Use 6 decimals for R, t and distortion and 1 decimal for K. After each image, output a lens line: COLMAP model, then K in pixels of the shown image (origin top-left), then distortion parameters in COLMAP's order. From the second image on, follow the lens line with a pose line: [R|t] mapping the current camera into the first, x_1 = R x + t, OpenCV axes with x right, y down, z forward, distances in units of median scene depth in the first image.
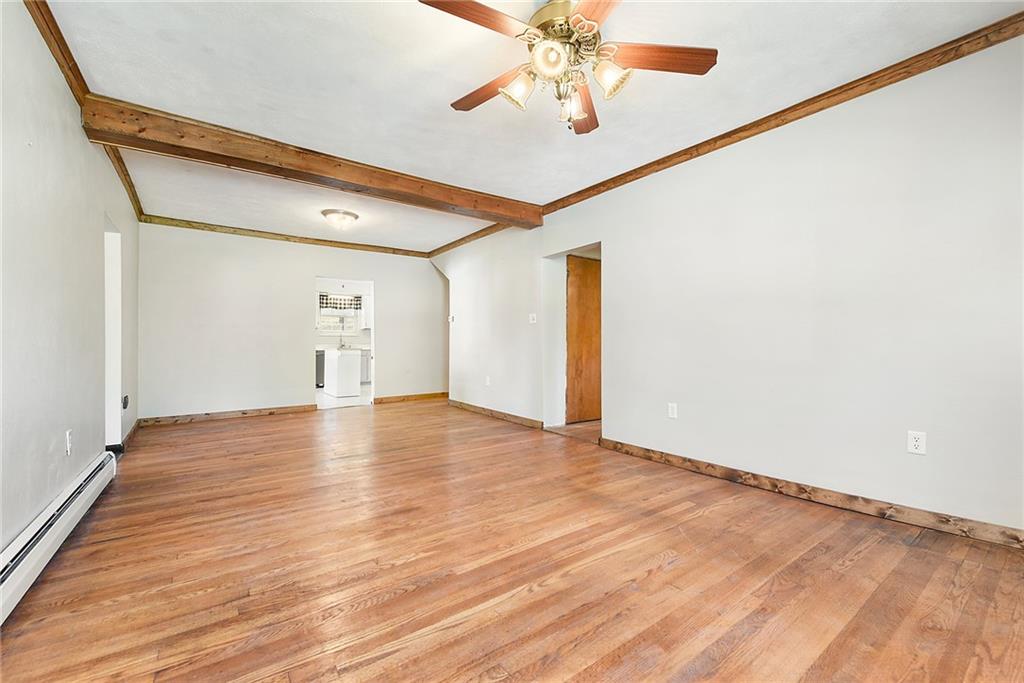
lens RADIAL K [[424.7, 0, 511.0], [0, 424.7, 350.8], [0, 0, 1]] dist [-0.004356, -0.000695]
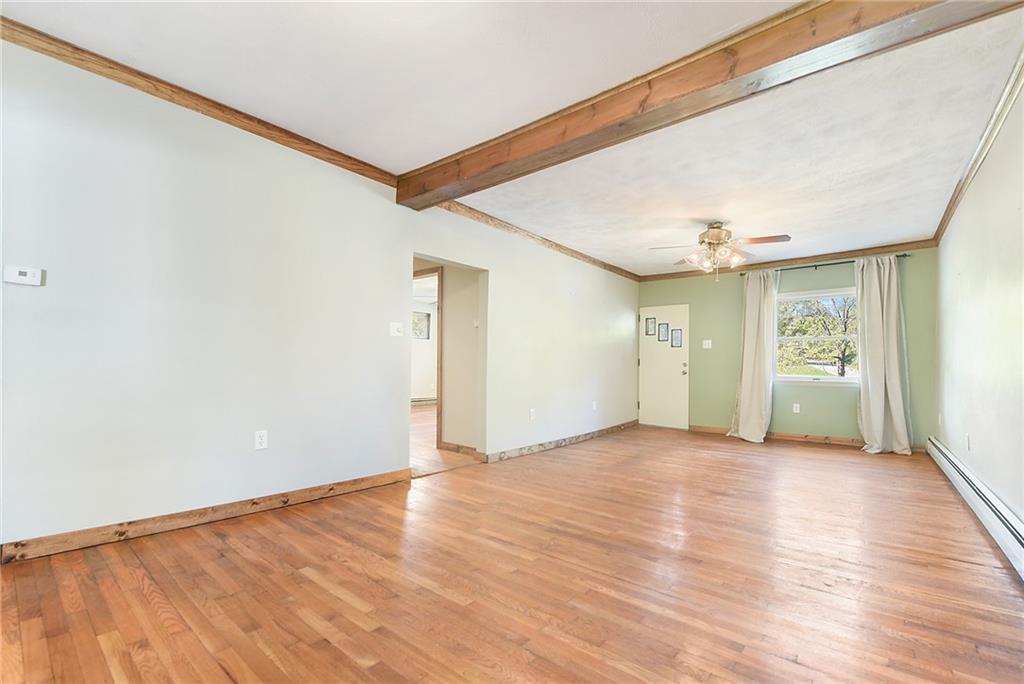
lens RADIAL K [[428.7, 0, 524.2], [0, 428.7, 374.1], [0, 0, 1]] dist [-0.003144, 0.000028]
pose [[-0.264737, -0.014879, 0.964206, -0.955656], [-0.000465, 0.999883, 0.015302, -0.017522], [-0.964320, 0.003603, -0.264713, 1.346057]]
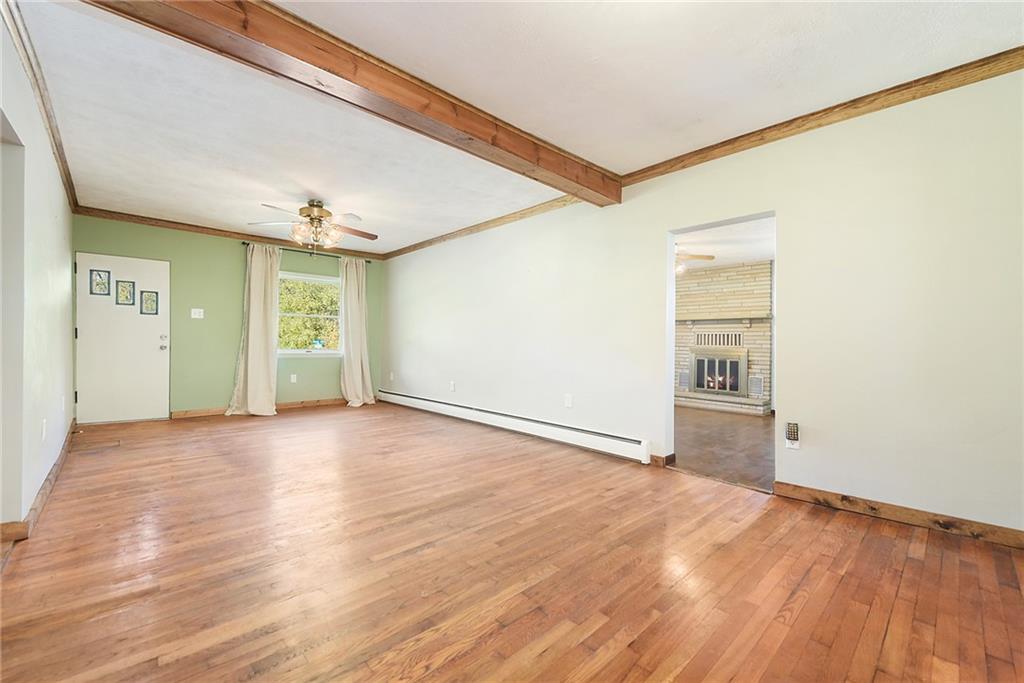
lens RADIAL K [[427.9, 0, 512.0], [0, 427.9, 341.5], [0, 0, 1]] dist [-0.000485, -0.000266]
pose [[-0.992276, -0.008301, -0.123775, -0.351429], [-0.008431, 0.999964, 0.000528, -0.025780], [0.123766, 0.001568, -0.992310, 1.792848]]
